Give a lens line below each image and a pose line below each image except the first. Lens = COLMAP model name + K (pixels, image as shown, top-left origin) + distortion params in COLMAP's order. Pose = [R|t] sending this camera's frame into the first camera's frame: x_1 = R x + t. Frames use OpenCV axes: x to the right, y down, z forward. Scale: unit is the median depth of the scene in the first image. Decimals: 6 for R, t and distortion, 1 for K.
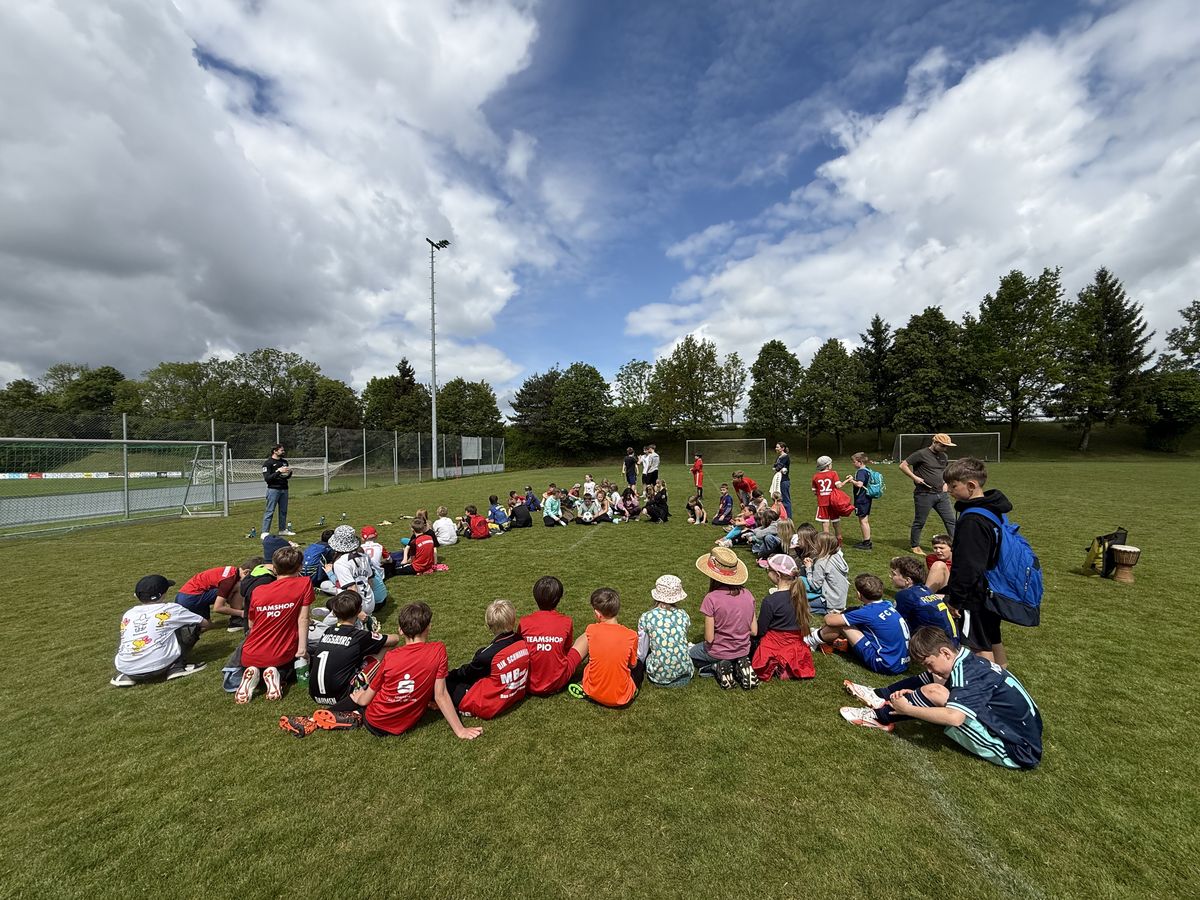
lens RADIAL K [[472.8, 0, 600.1], [0, 472.8, 448.4], [0, 0, 1]] dist [-0.007631, -0.000590]
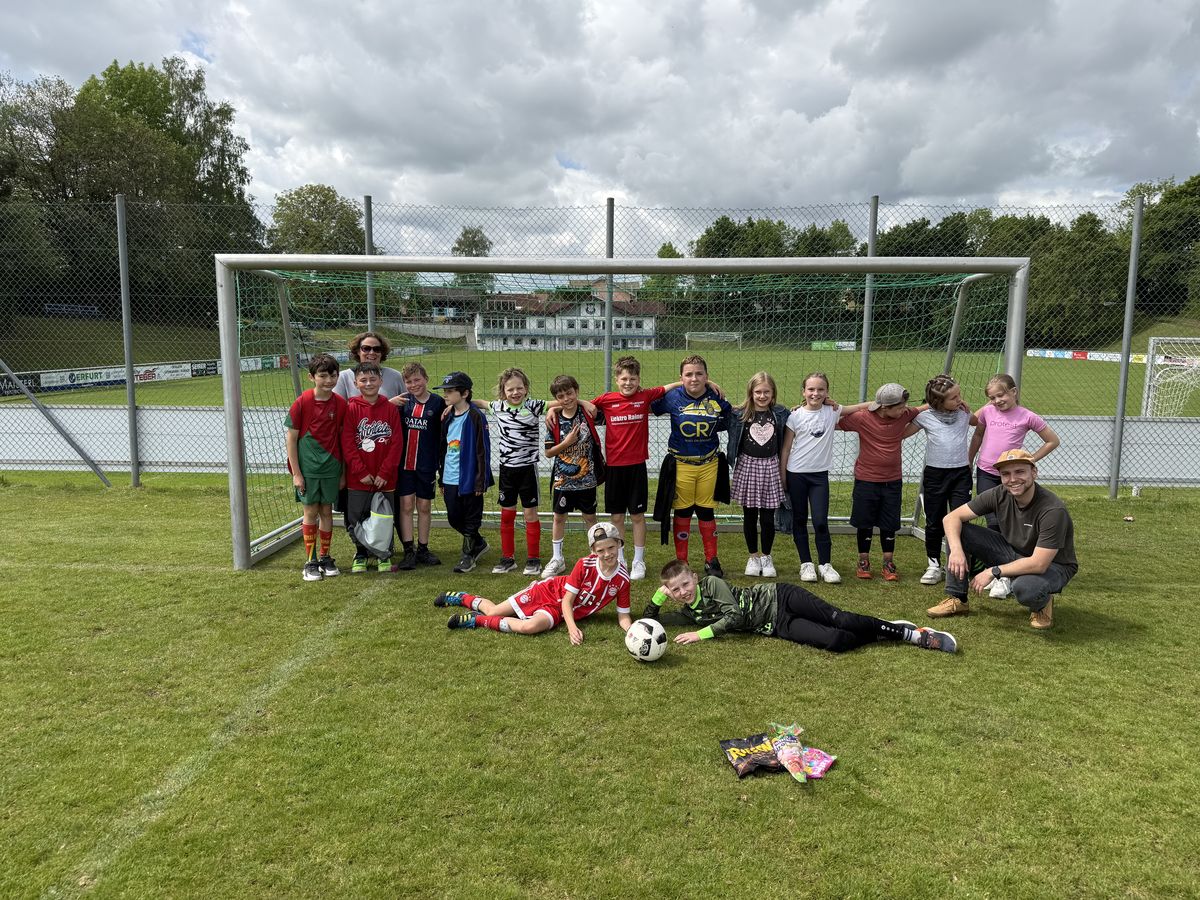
lens RADIAL K [[837.6, 0, 599.1], [0, 837.6, 467.9], [0, 0, 1]] dist [0.049840, -0.063047]
pose [[0.139581, 0.175980, -0.974448, -0.060134], [-0.001706, 0.984122, 0.177483, 0.002101], [0.990209, -0.023111, 0.137665, 0.107544]]
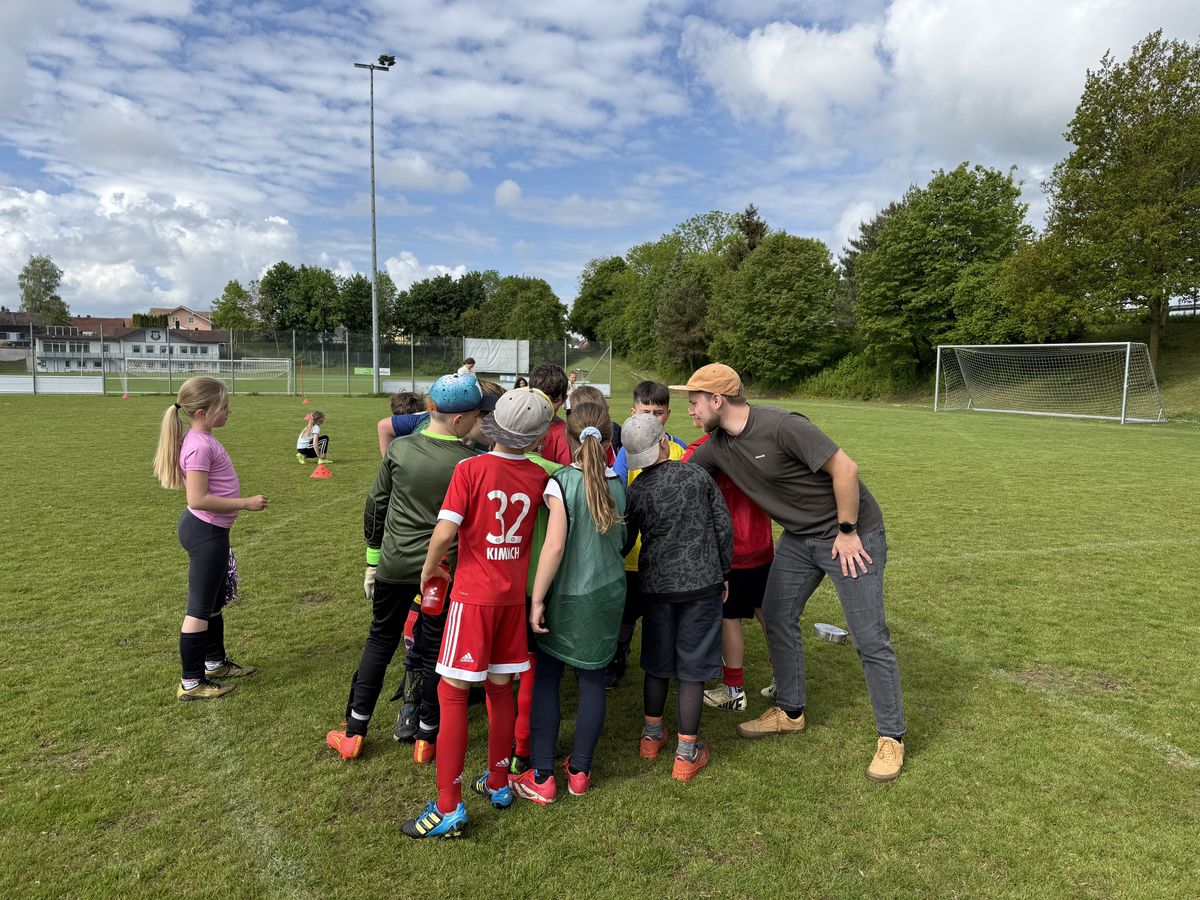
lens RADIAL K [[837.6, 0, 604.9], [0, 837.6, 454.5], [0, 0, 1]] dist [0.049840, -0.063047]
pose [[0.504643, 0.116951, -0.855370, 0.356038], [-0.020635, 0.992133, 0.123476, -0.003864], [0.863081, -0.044661, 0.503087, 0.219974]]
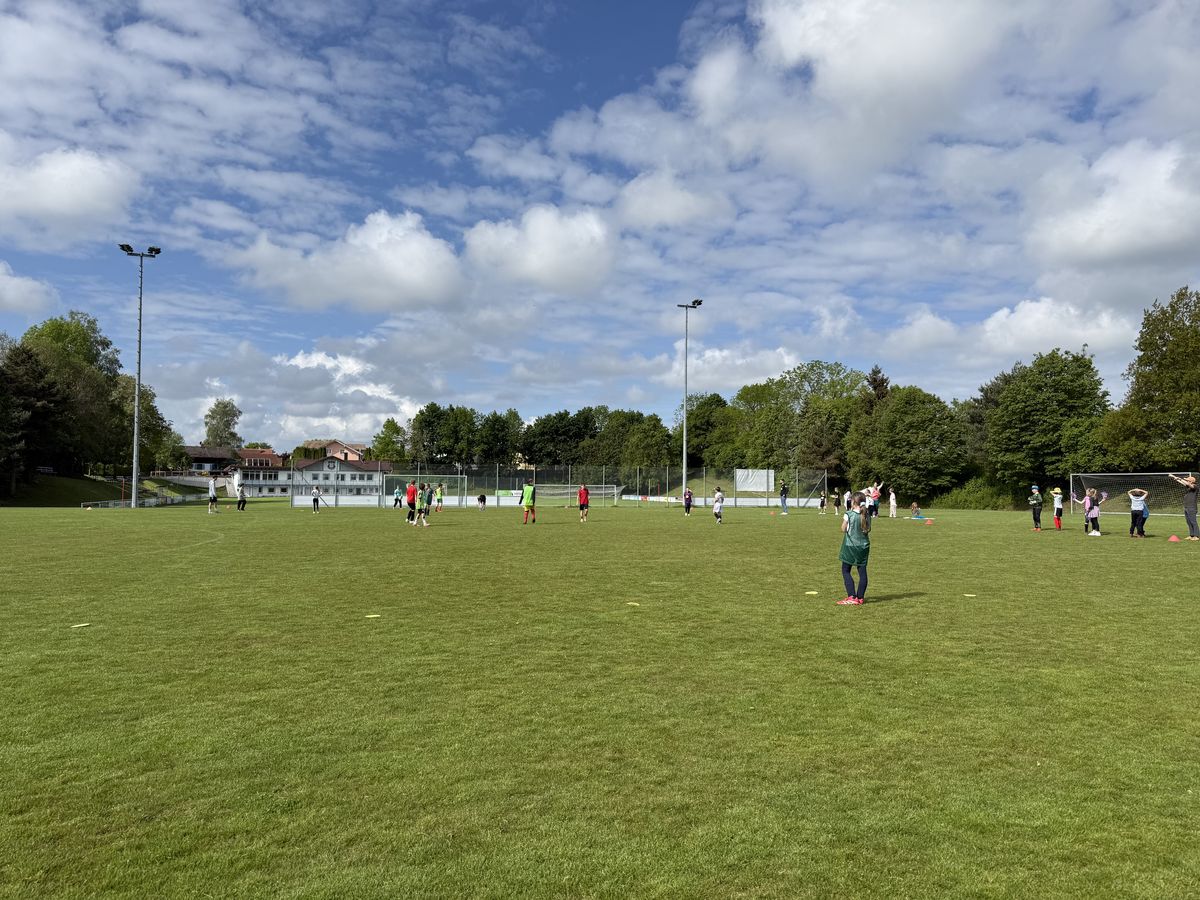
lens RADIAL K [[837.6, 0, 602.4], [0, 837.6, 449.0], [0, 0, 1]] dist [0.049840, -0.063047]
pose [[0.468783, -0.017622, -0.883138, 0.496090], [-0.011183, 0.999602, -0.025882, -0.007182], [0.883243, 0.022009, 0.468399, -0.063447]]
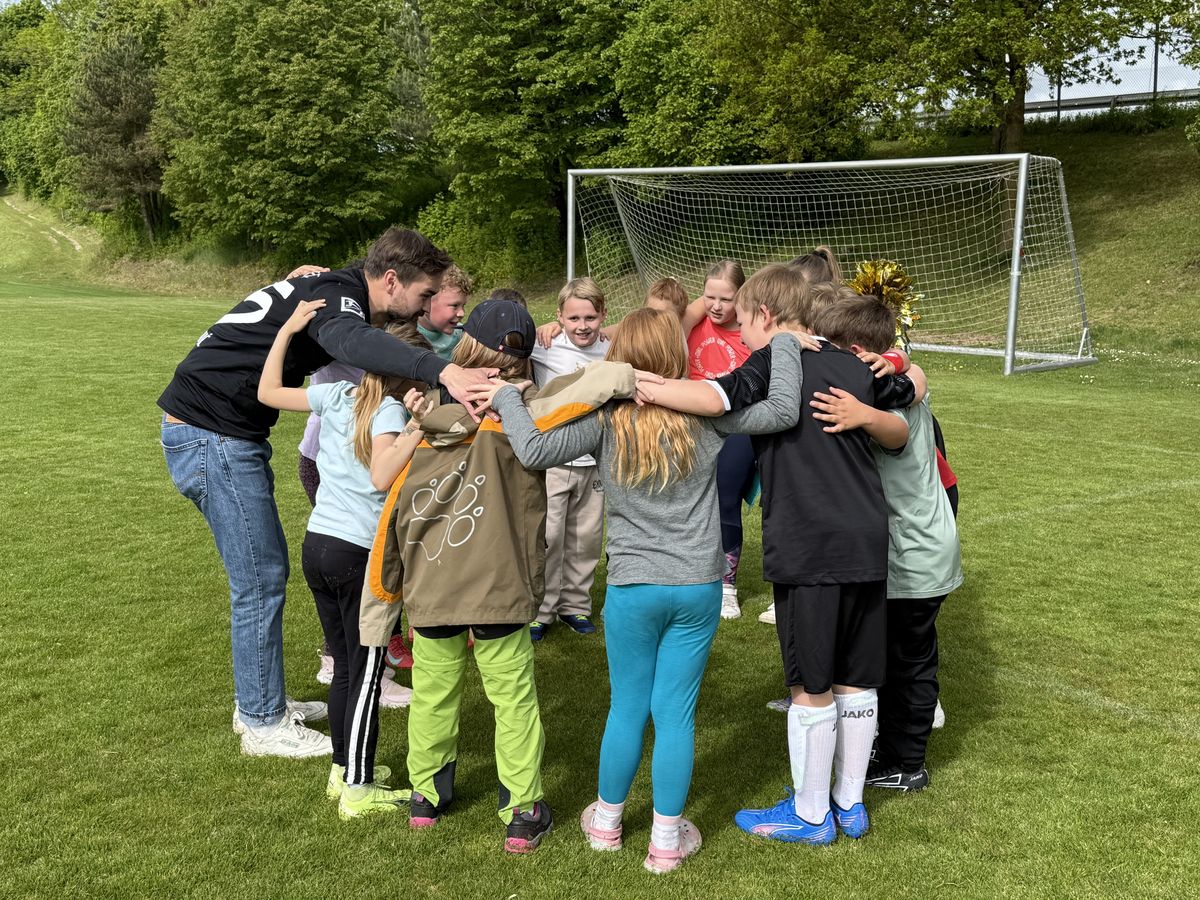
lens RADIAL K [[1309.1, 0, 604.2], [0, 1309.1, 438.8], [0, 0, 1]] dist [0.178912, 0.000000]
pose [[0.771379, 0.131896, -0.622558, 0.256618], [-0.030169, 0.984765, 0.171252, -0.001732], [0.635661, -0.113318, 0.763606, 0.364988]]
